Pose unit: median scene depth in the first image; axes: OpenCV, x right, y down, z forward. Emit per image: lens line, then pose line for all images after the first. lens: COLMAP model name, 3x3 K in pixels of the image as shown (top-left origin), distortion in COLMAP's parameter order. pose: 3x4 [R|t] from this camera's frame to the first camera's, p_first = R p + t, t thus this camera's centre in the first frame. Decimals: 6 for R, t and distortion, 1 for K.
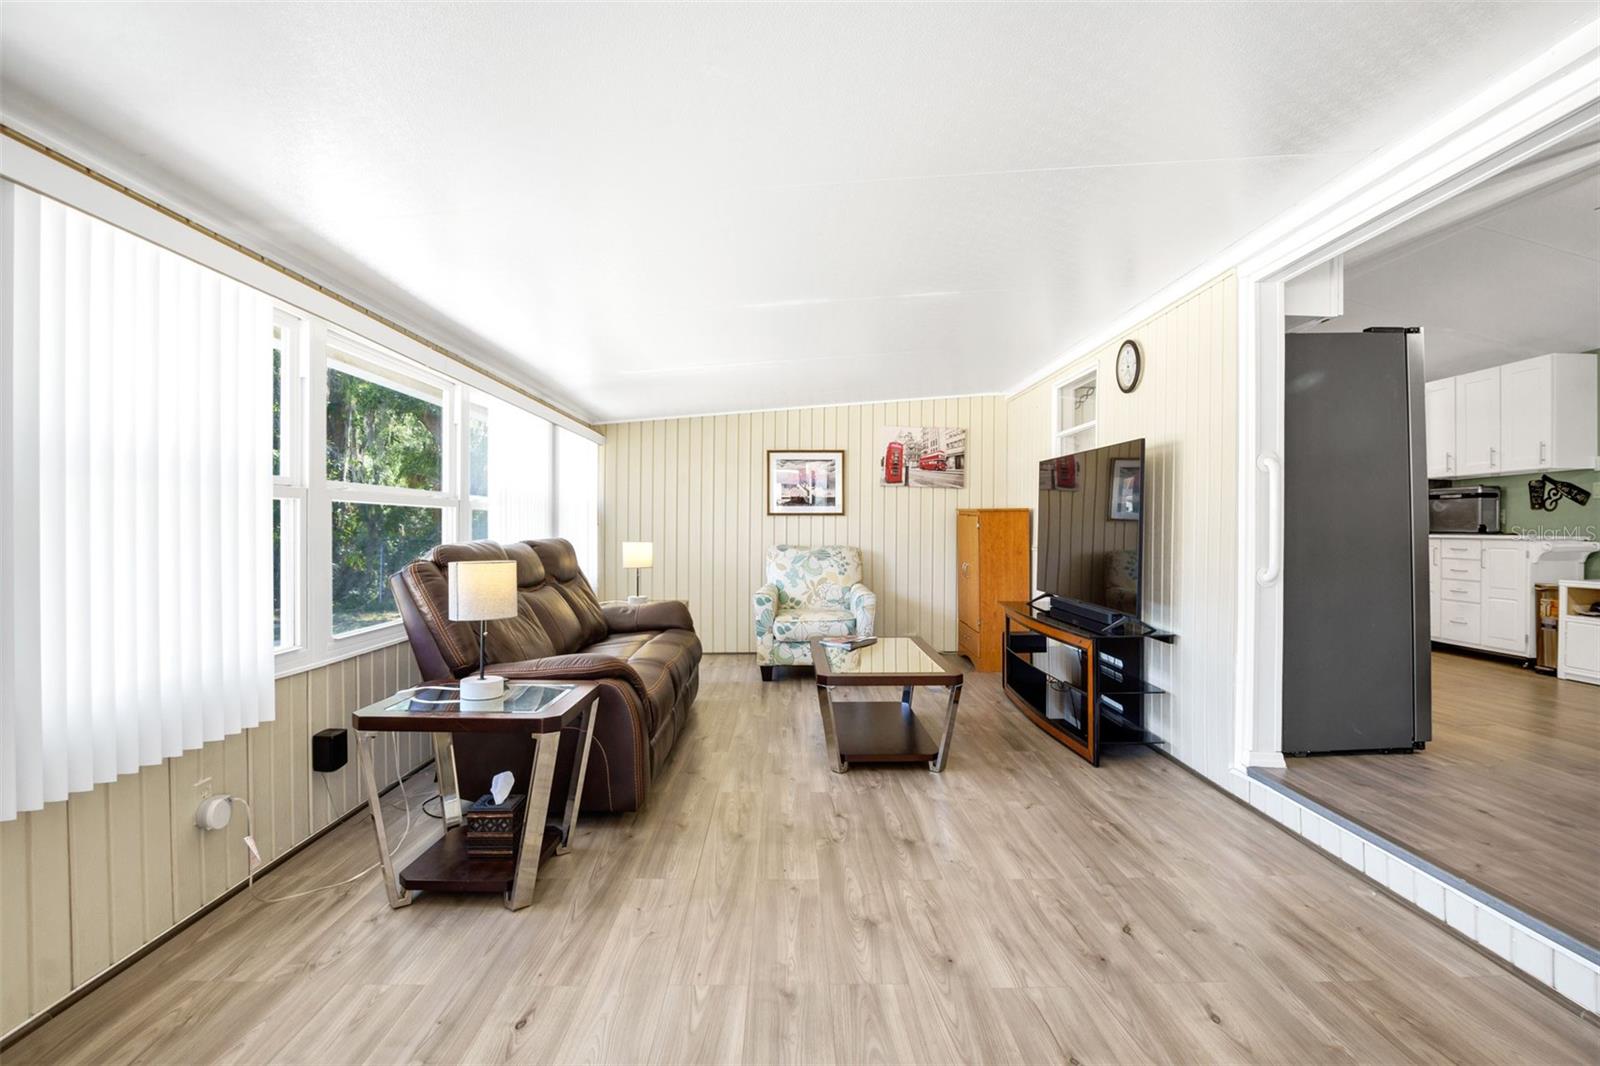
lens RADIAL K [[788.1, 0, 800.0], [0, 788.1, 533.0], [0, 0, 1]] dist [-0.033155, 0.001242]
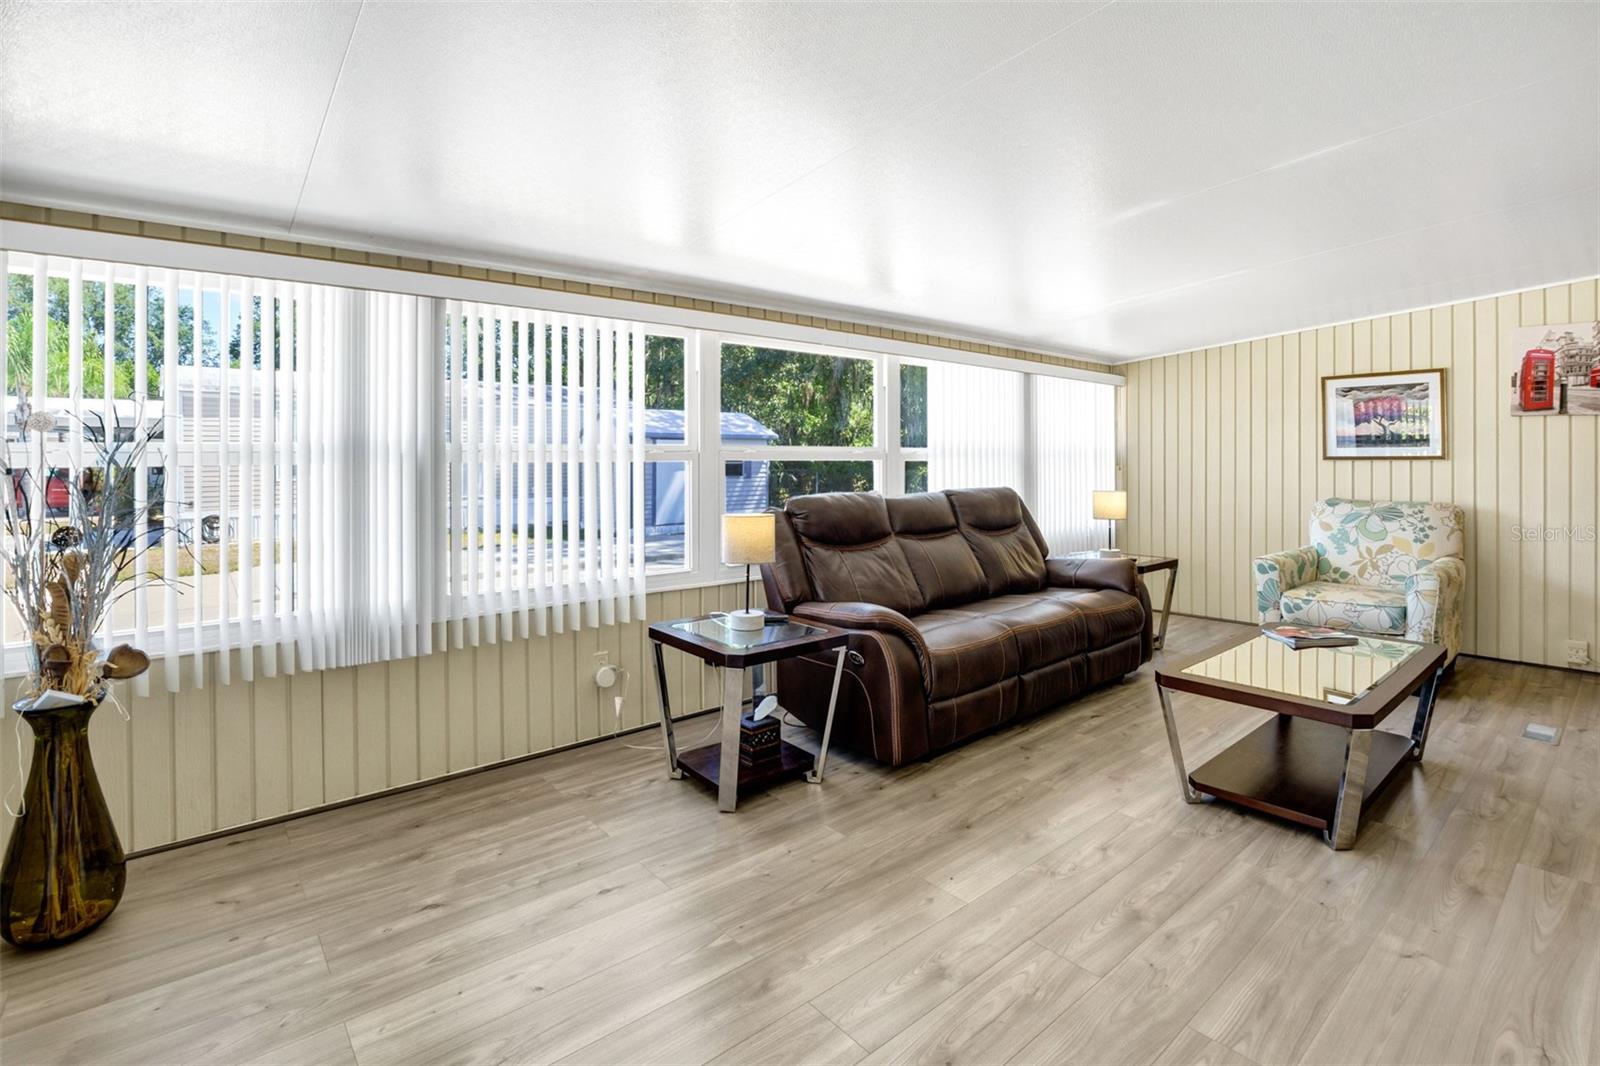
lens RADIAL K [[759.7, 0, 807.3], [0, 759.7, 450.2], [0, 0, 1]] dist [-0.037345, 0.006287]
pose [[0.634419, -0.009962, -0.772925, 0.257444], [-0.005332, 0.999837, -0.017263, -0.019457], [0.772971, 0.015074, 0.634262, 0.154795]]
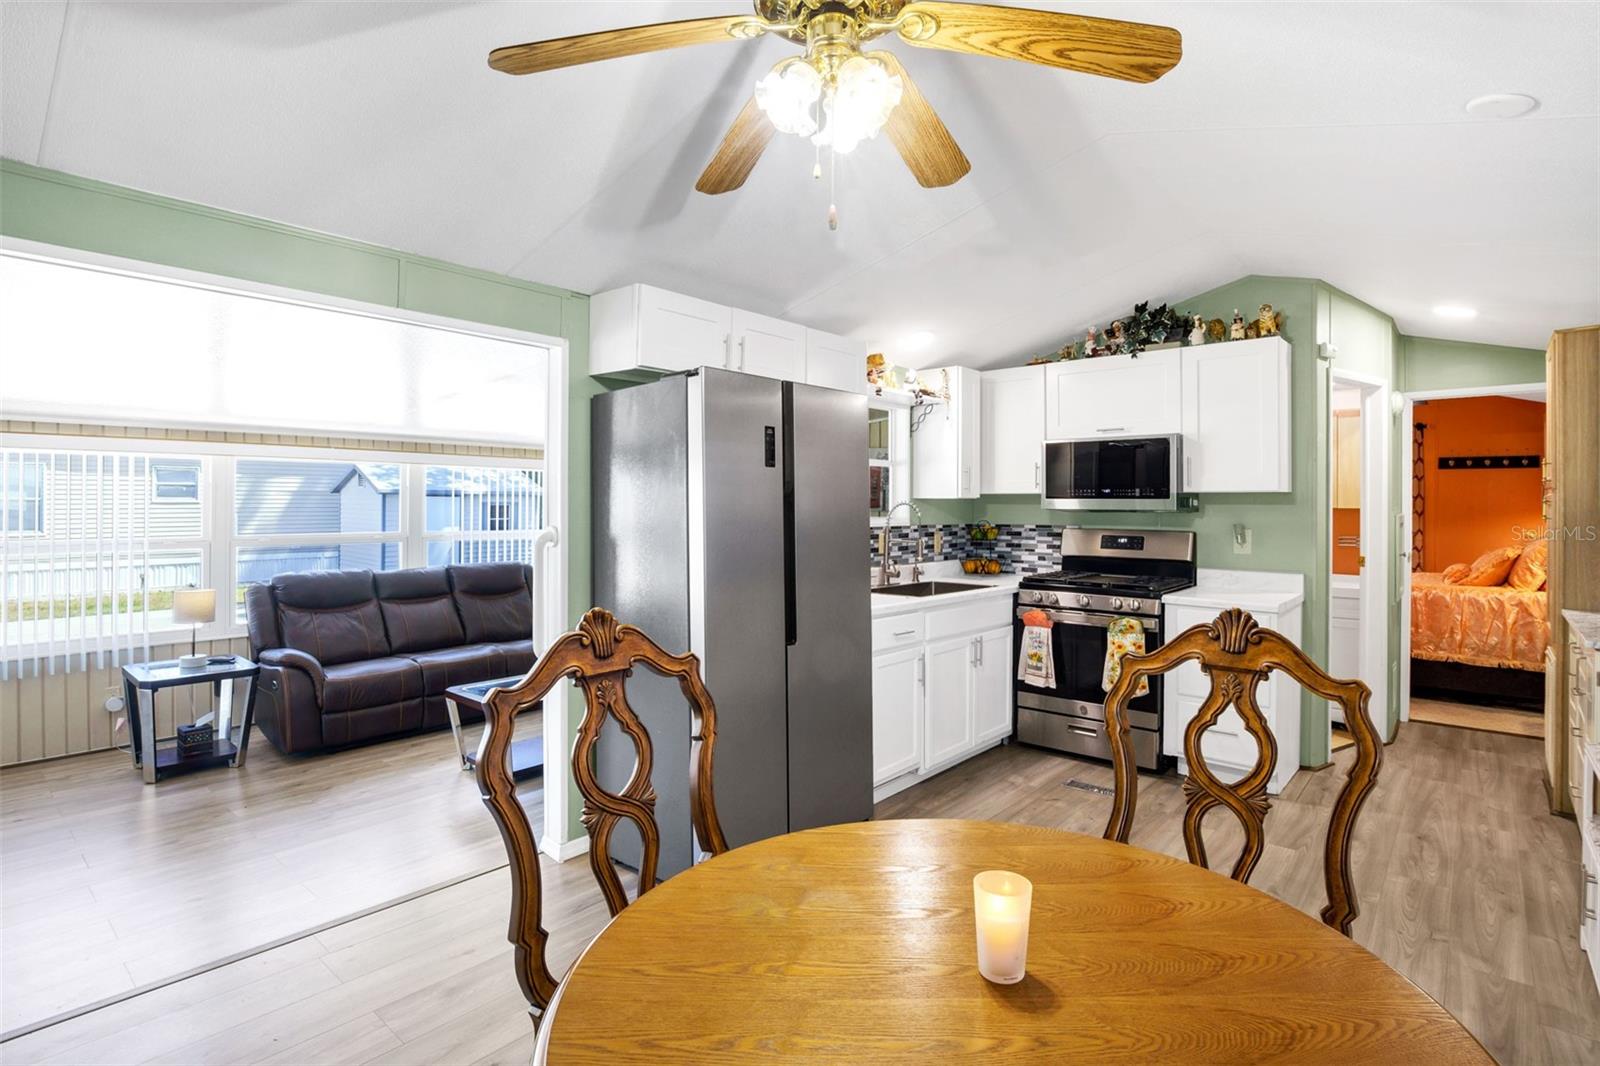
lens RADIAL K [[786.6, 0, 822.7], [0, 786.6, 503.1], [0, 0, 1]] dist [-0.033567, 0.000539]
pose [[0.754675, -0.003414, -0.656090, 0.882123], [-0.008553, 0.999850, -0.015041, -0.070081], [0.656044, 0.016963, 0.754532, 0.297806]]
